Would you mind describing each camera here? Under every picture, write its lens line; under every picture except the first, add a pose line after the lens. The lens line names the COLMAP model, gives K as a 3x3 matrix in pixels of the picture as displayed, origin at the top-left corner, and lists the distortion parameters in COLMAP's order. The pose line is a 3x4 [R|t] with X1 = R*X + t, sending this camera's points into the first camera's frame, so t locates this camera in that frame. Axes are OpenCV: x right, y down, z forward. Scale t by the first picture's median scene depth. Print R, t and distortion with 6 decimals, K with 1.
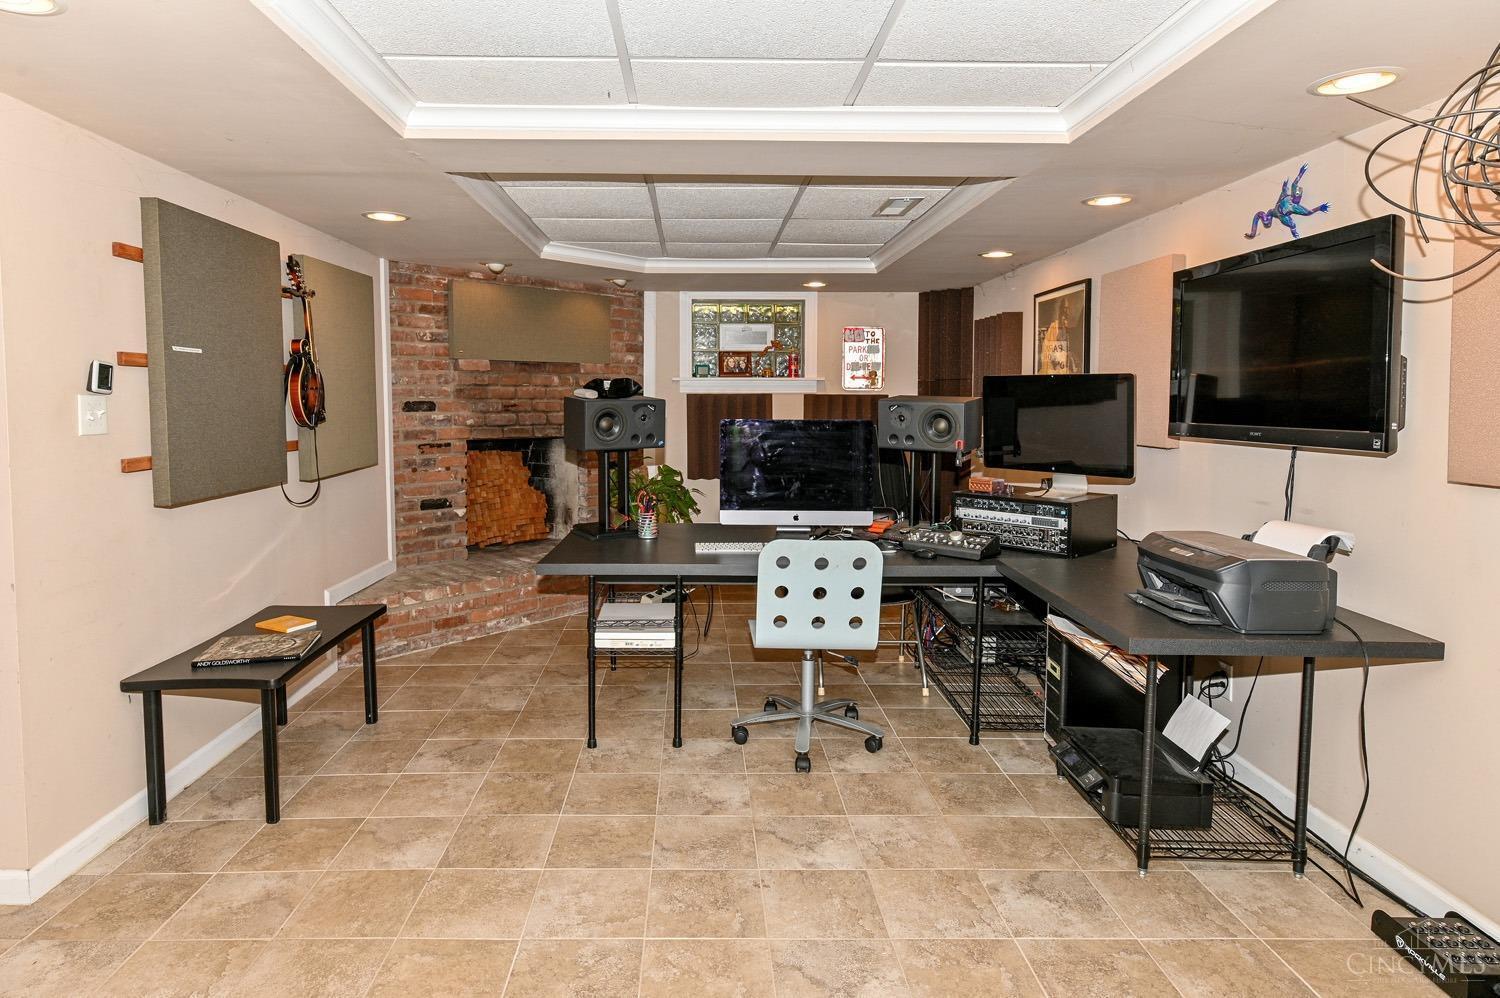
lens RADIAL K [[922.4, 0, 750.0], [0, 922.4, 499.0], [0, 0, 1]] dist [0.005988, -0.000006]
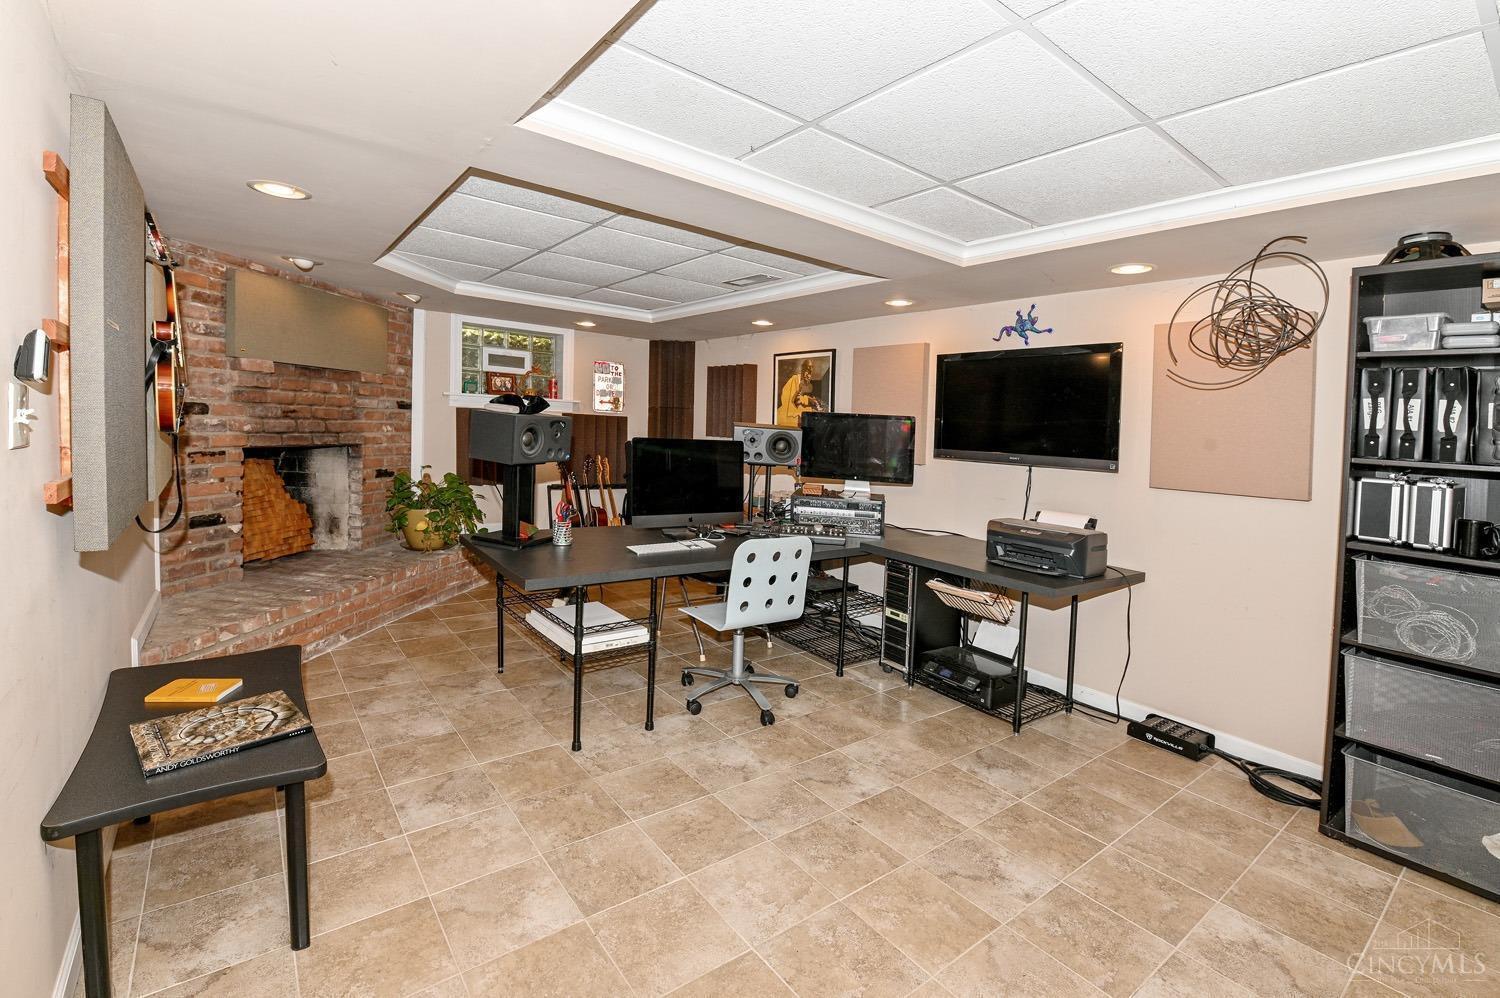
lens RADIAL K [[673.2, 0, 725.3], [0, 673.2, 477.8], [0, 0, 1]] dist [-0.001885, -0.011368]
pose [[0.789287, -0.011225, 0.613922, -0.391186], [0.020685, 0.999751, -0.008314, -0.022398], [-0.613676, 0.019261, 0.789323, 0.226201]]
